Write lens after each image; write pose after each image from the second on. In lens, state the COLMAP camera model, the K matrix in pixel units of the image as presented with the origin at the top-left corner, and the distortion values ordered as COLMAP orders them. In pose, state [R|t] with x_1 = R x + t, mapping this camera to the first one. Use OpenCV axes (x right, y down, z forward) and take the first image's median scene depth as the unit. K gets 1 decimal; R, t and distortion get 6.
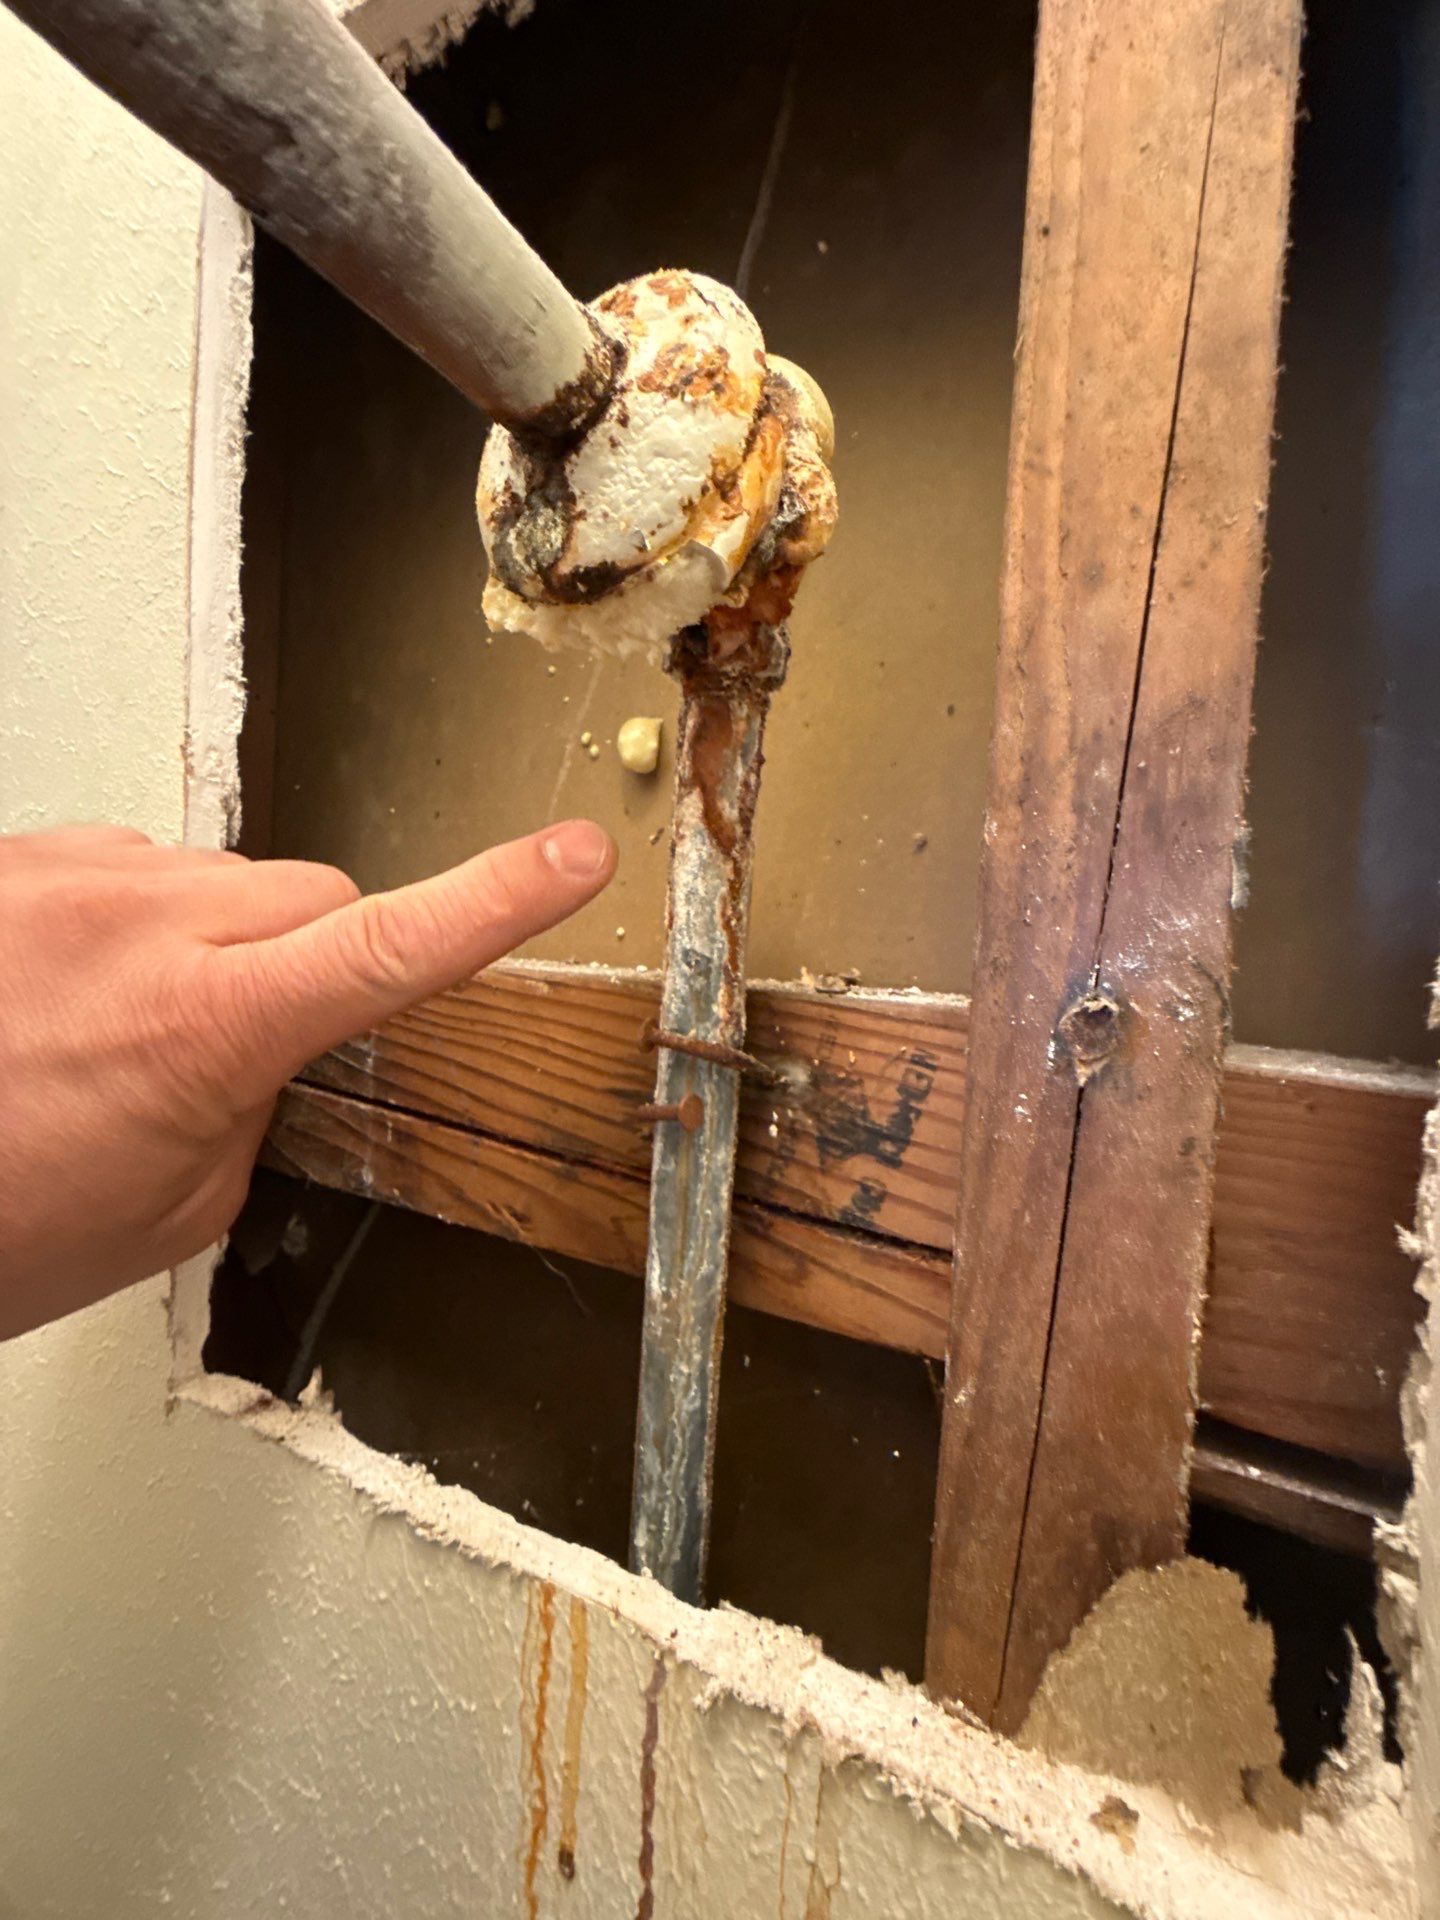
lens RADIAL K [[767.8, 0, 721.4], [0, 767.8, 960.3], [0, 0, 1]] dist [-0.000553, 0.000306]
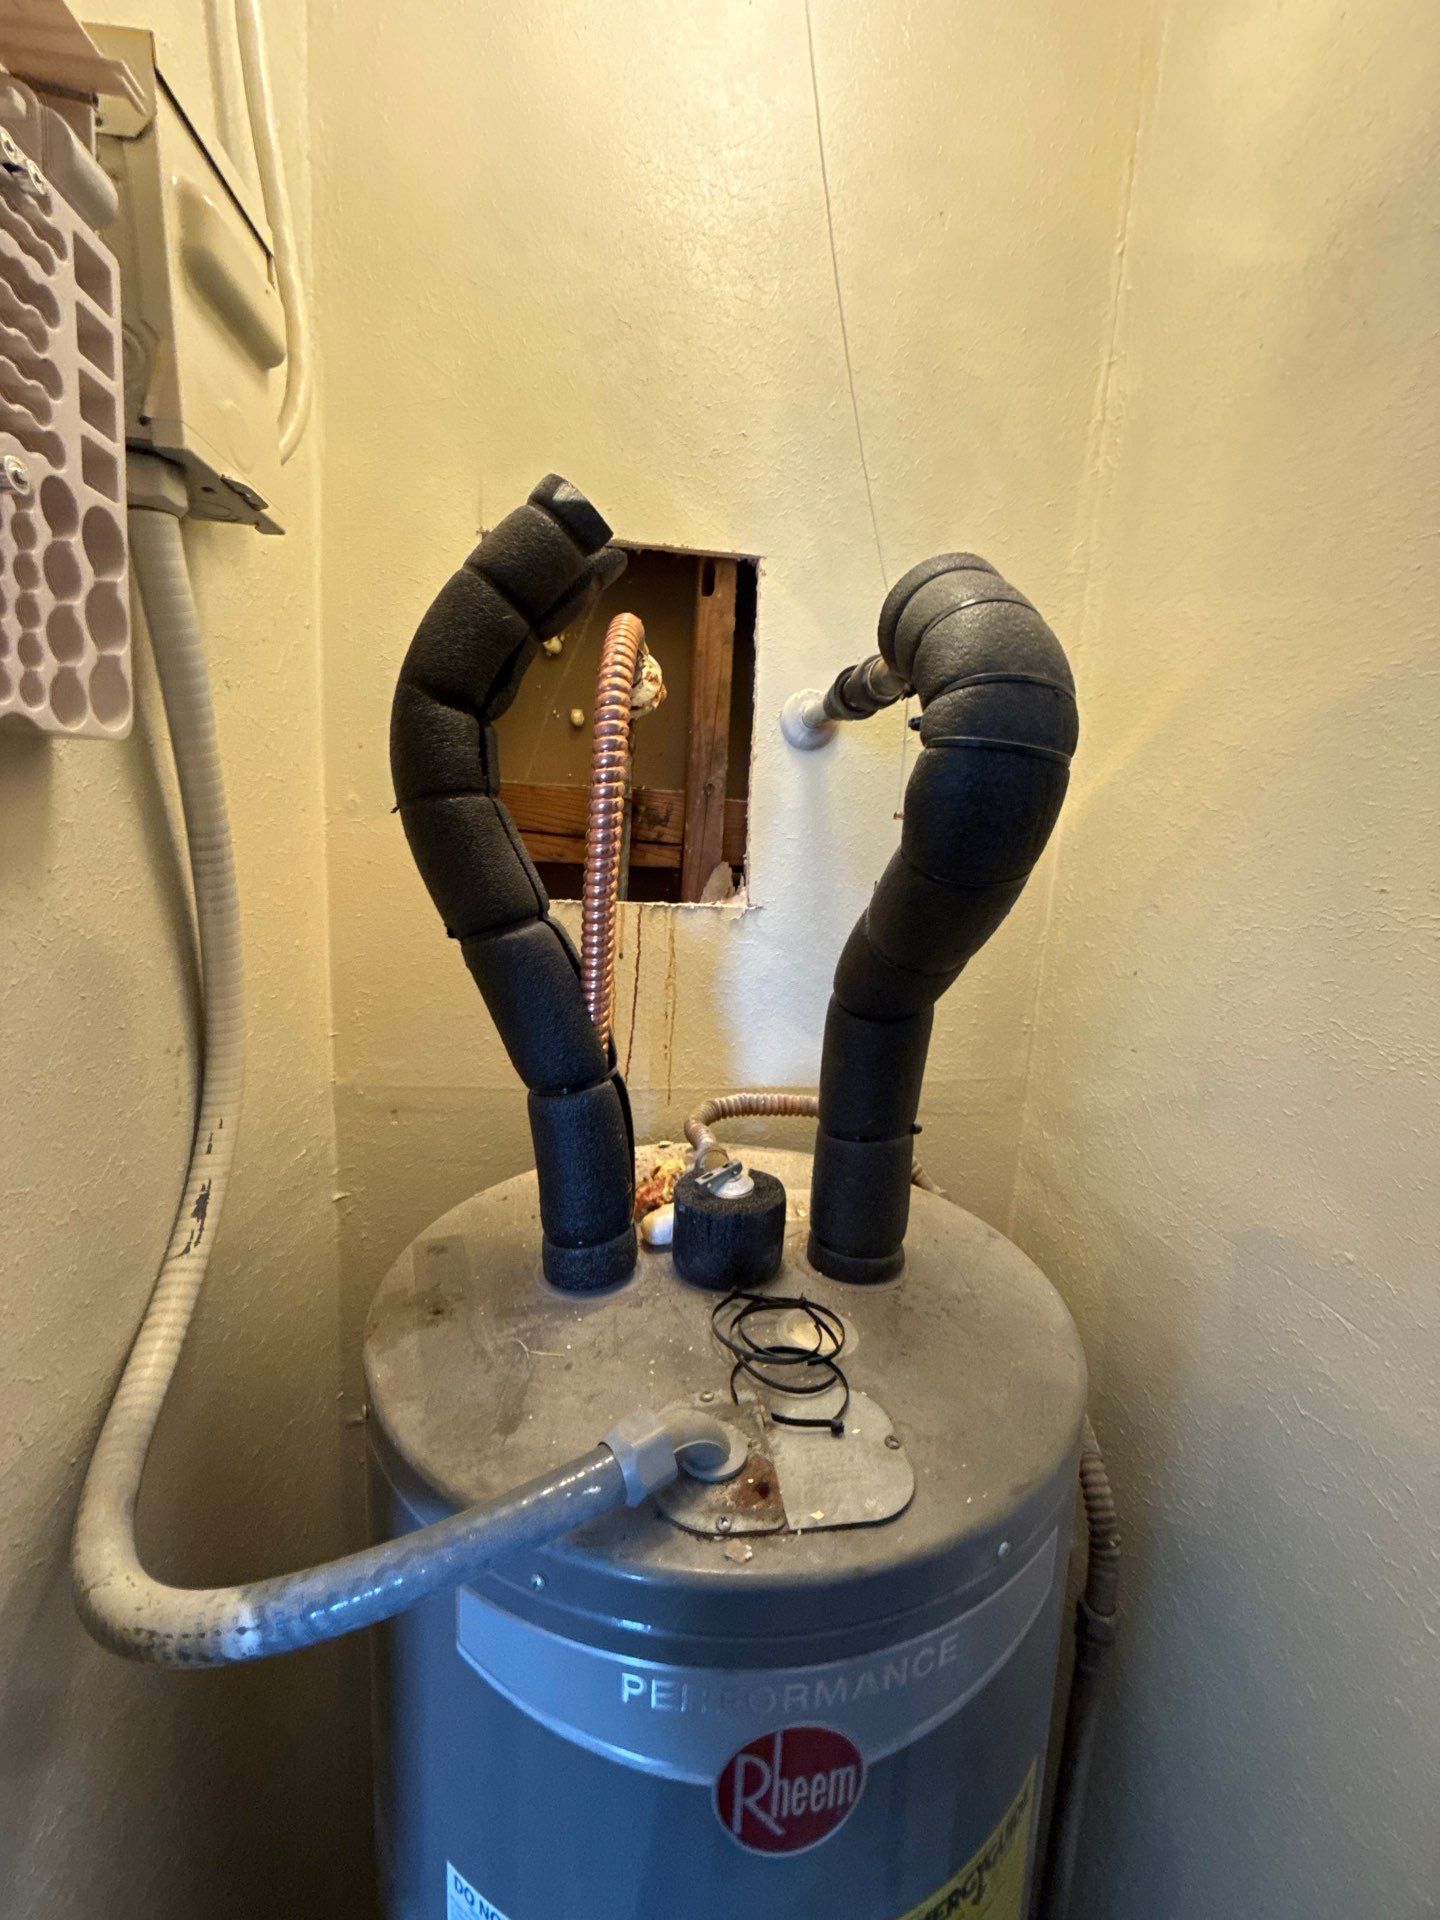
lens RADIAL K [[767.8, 0, 717.4], [0, 767.8, 959.7], [0, 0, 1]] dist [-0.000553, 0.000306]
pose [[0.838364, -0.093279, 0.537070, -2.395288], [0.011152, 0.987979, 0.154185, 0.405620], [-0.544996, -0.123274, 0.829327, -3.586347]]
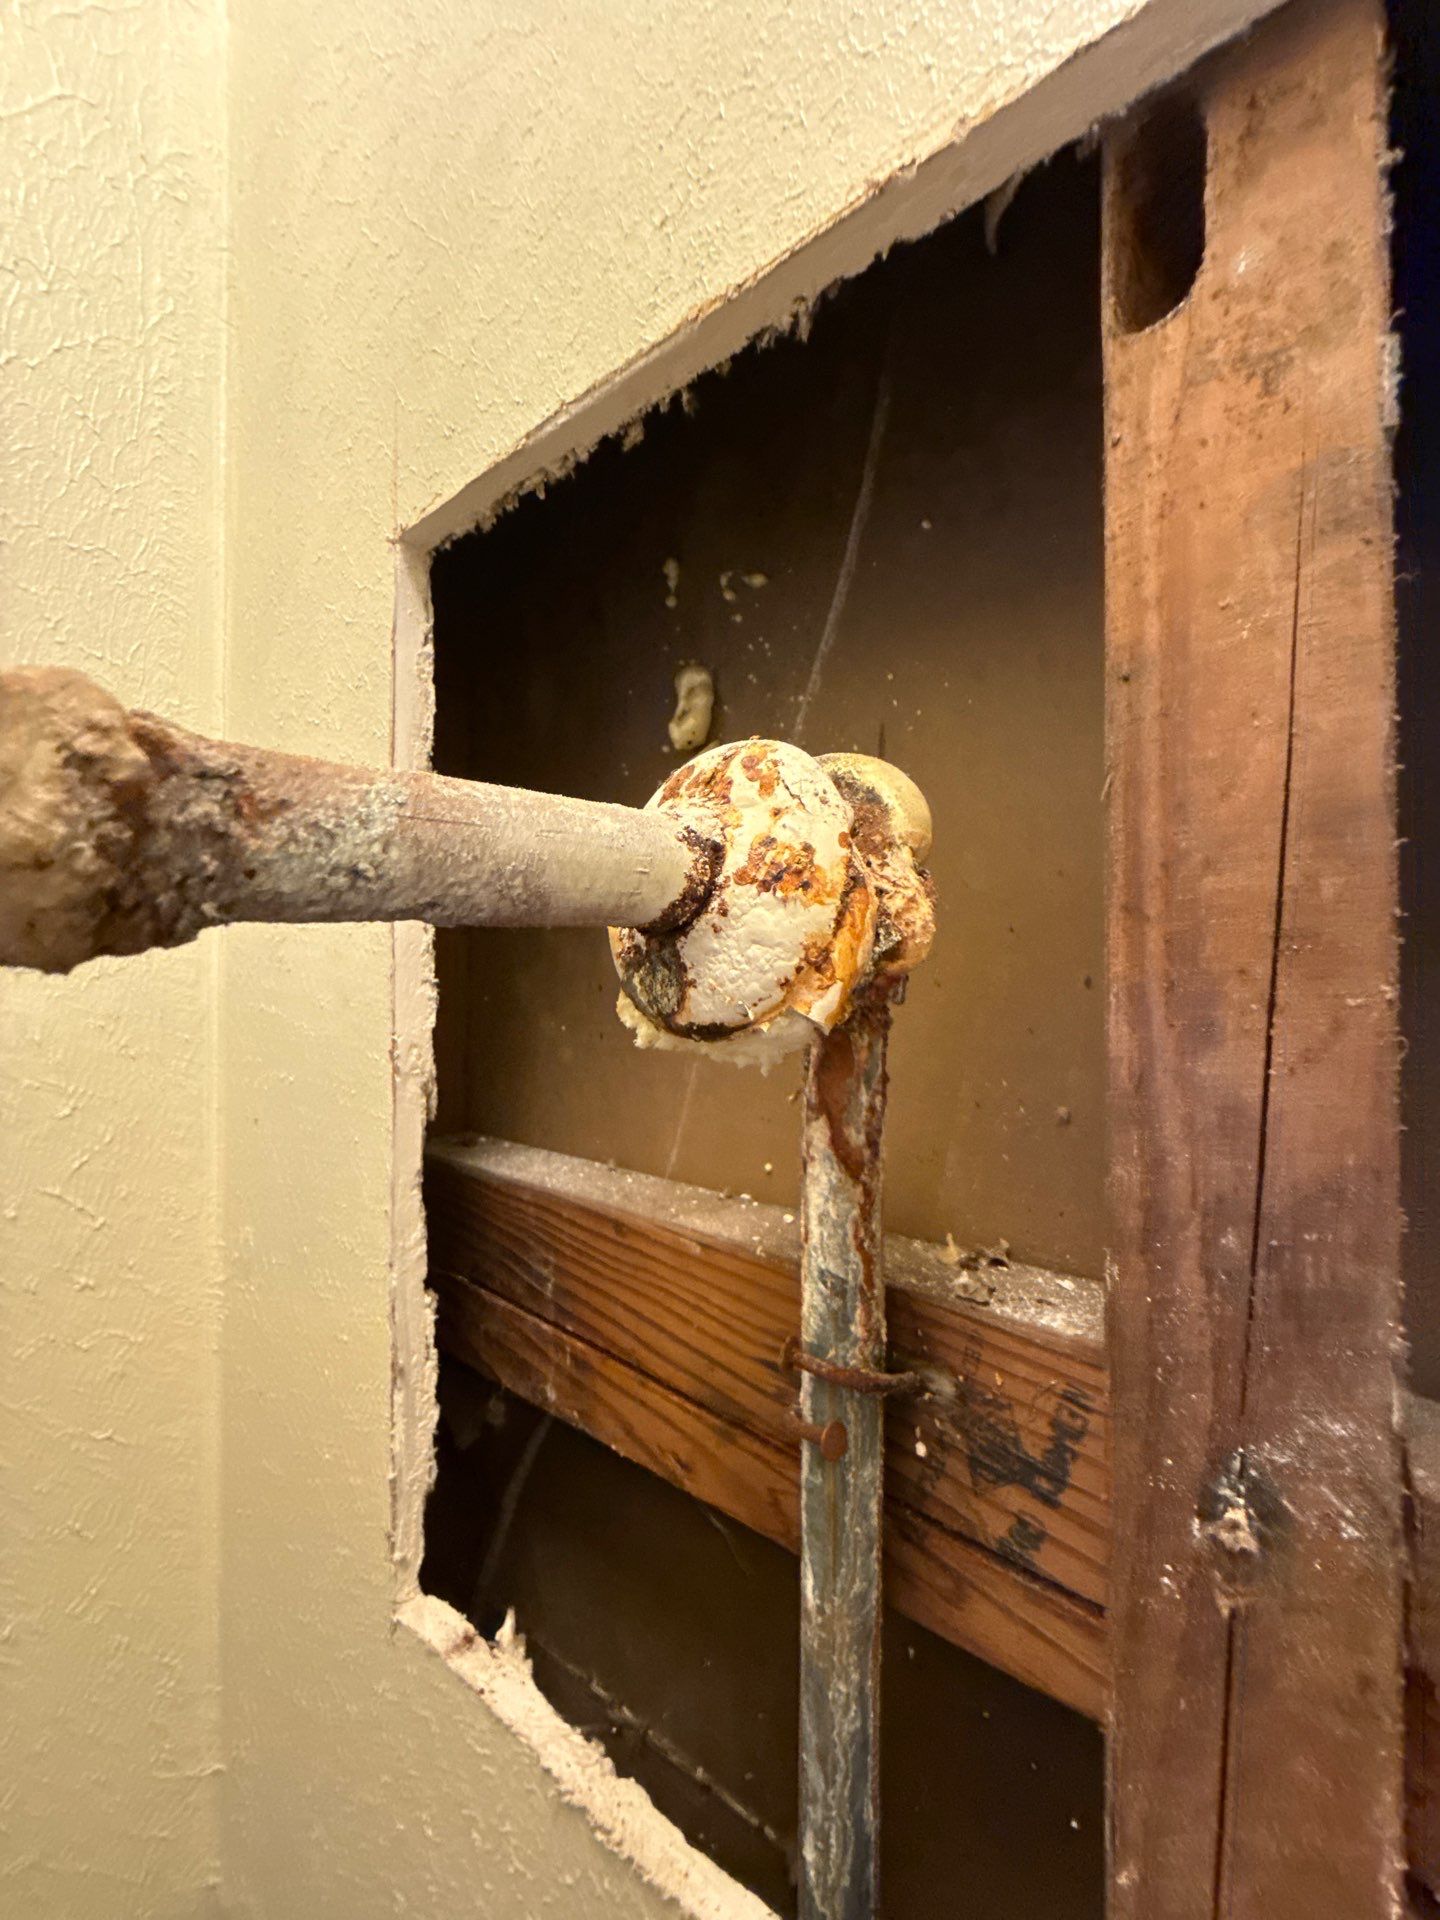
lens RADIAL K [[767.8, 0, 724.6], [0, 767.8, 959.2], [0, 0, 1]] dist [-0.000553, 0.000306]
pose [[0.974553, -0.056108, -0.217023, 0.086349], [0.045448, 0.997517, -0.053804, -0.442922], [0.219503, 0.042571, 0.974683, -0.062285]]
